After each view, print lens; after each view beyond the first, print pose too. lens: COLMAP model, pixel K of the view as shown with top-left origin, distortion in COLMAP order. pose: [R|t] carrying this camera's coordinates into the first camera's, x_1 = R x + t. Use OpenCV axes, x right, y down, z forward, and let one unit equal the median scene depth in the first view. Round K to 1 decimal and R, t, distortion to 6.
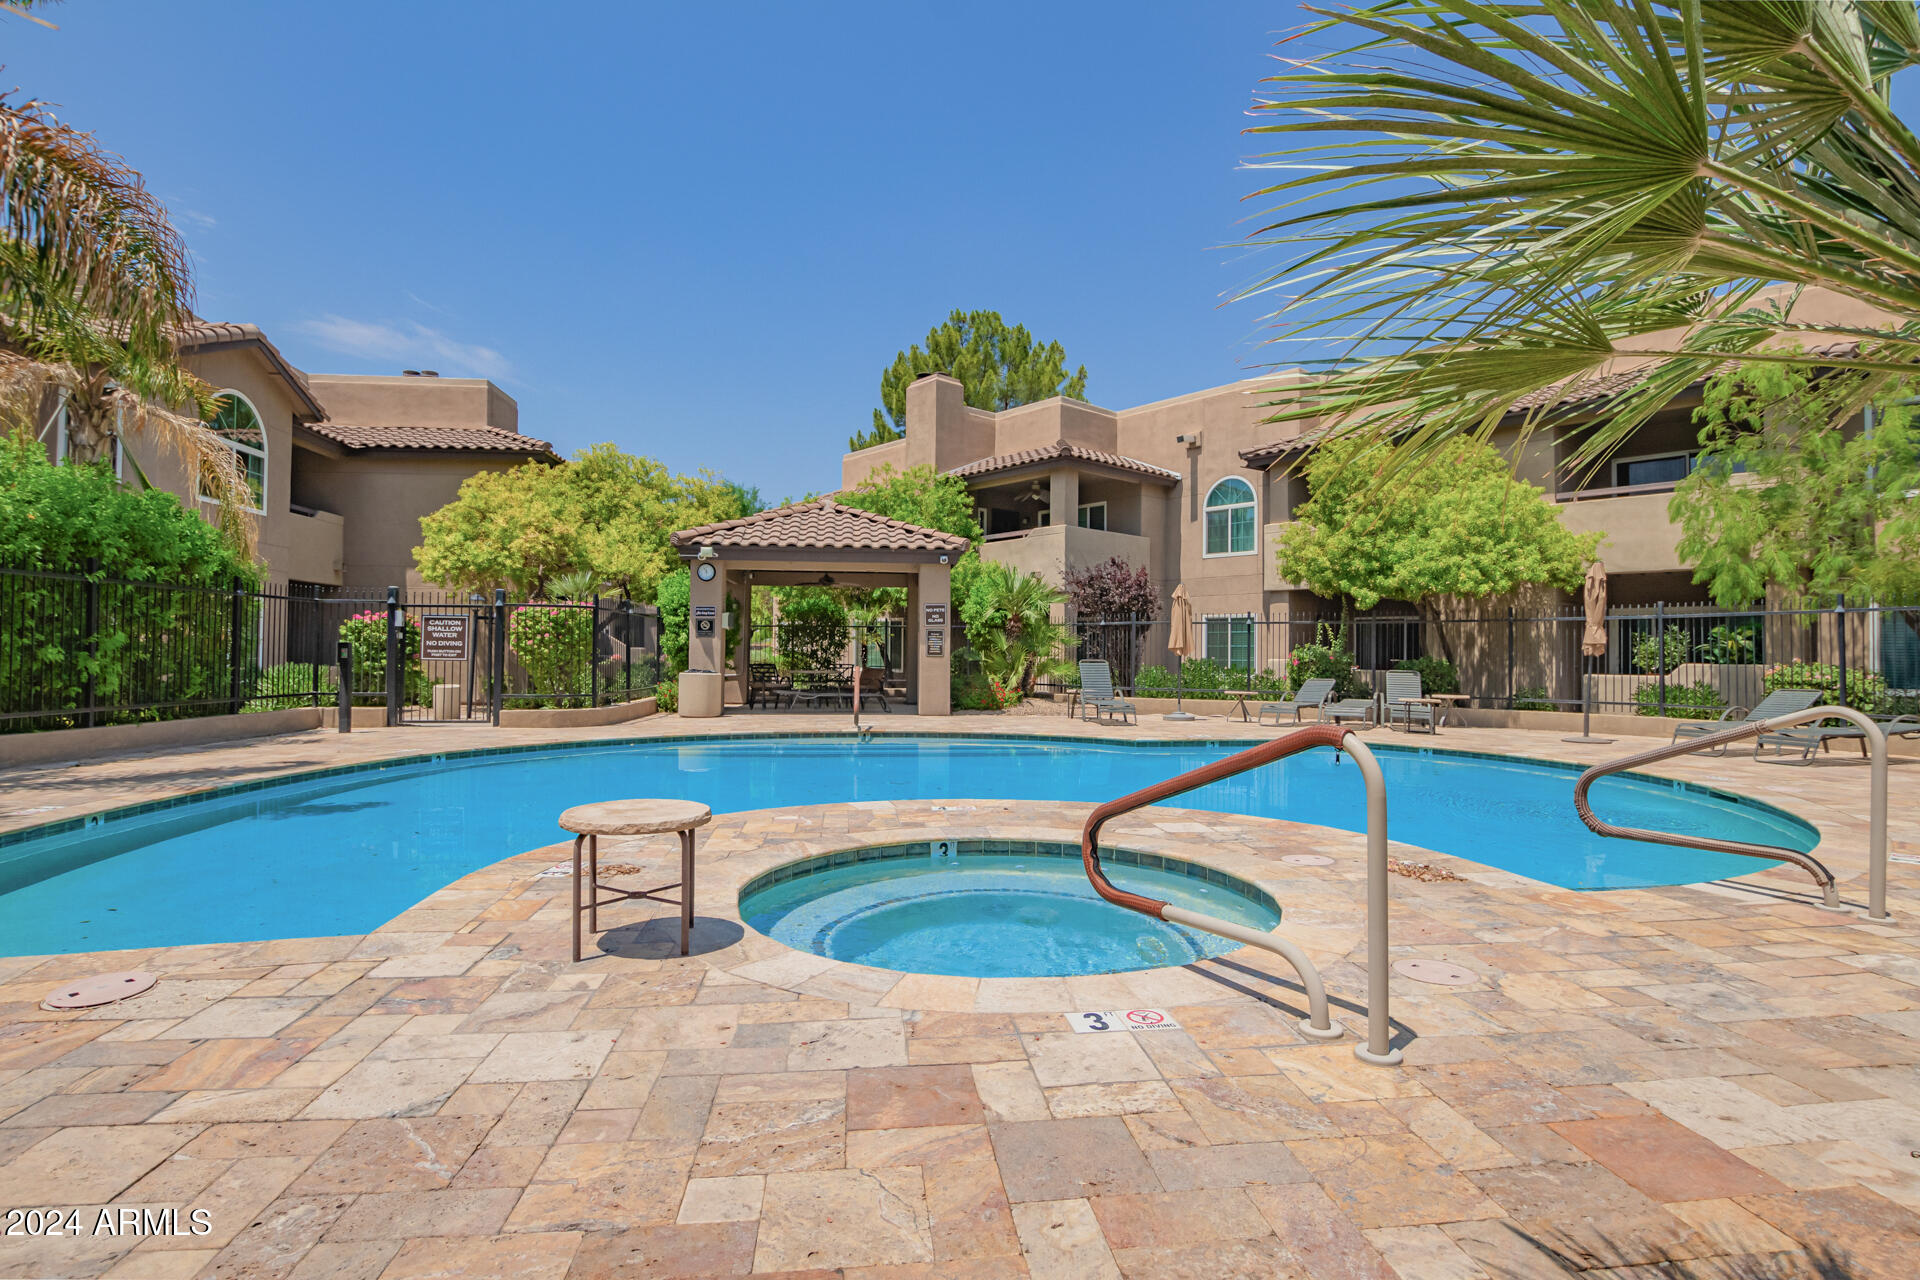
lens RADIAL K [[895.4, 0, 977.1], [0, 895.4, 636.2], [0, 0, 1]] dist [-0.002448, -0.000217]
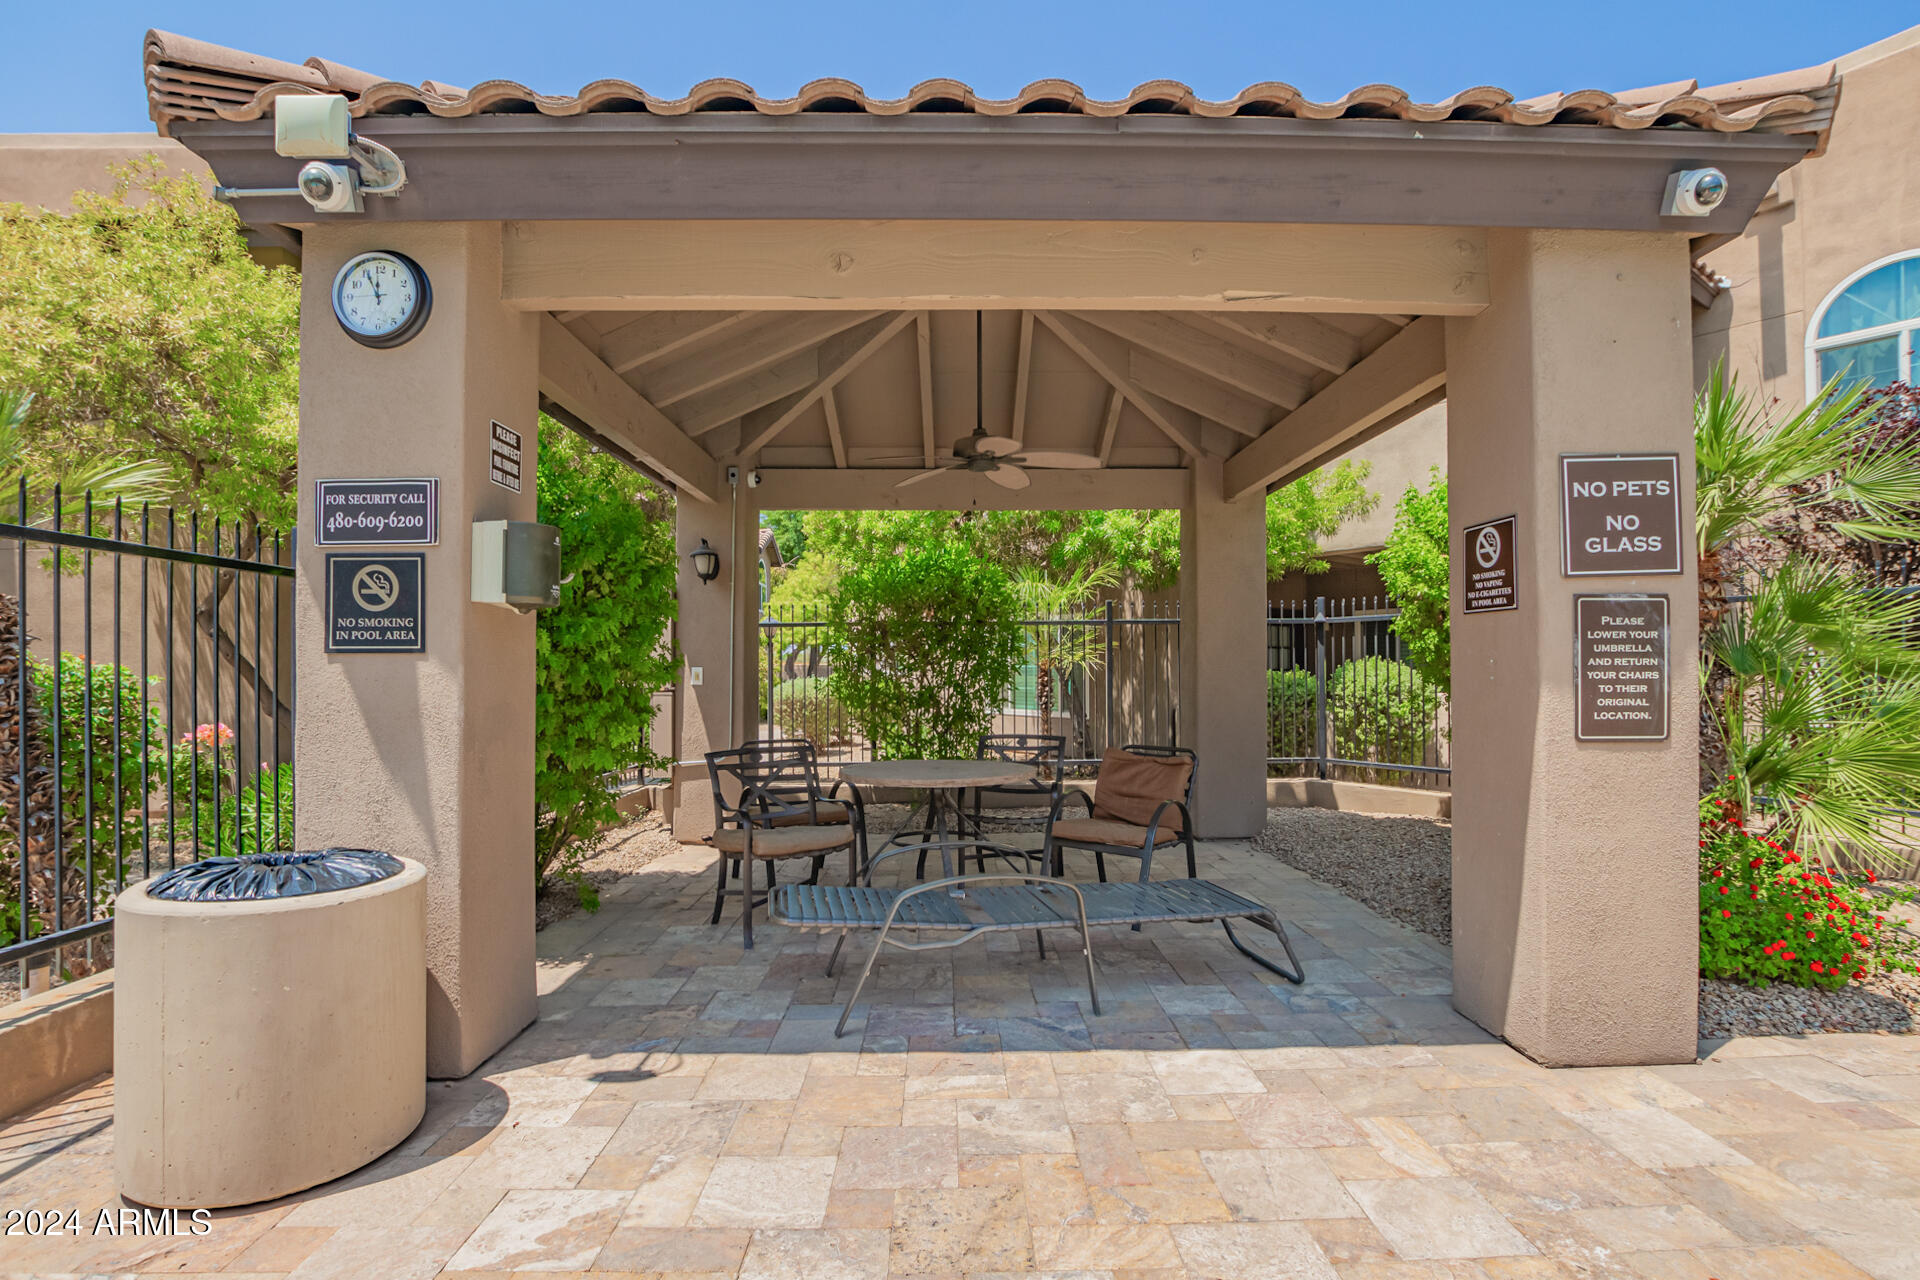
lens RADIAL K [[895.4, 0, 977.1], [0, 895.4, 636.2], [0, 0, 1]] dist [-0.002448, -0.000217]
pose [[0.995227, -0.015034, -0.096425, -0.125353], [0.013314, 0.999741, -0.018461, 0.001777], [0.096677, 0.017089, 0.995169, 0.627196]]
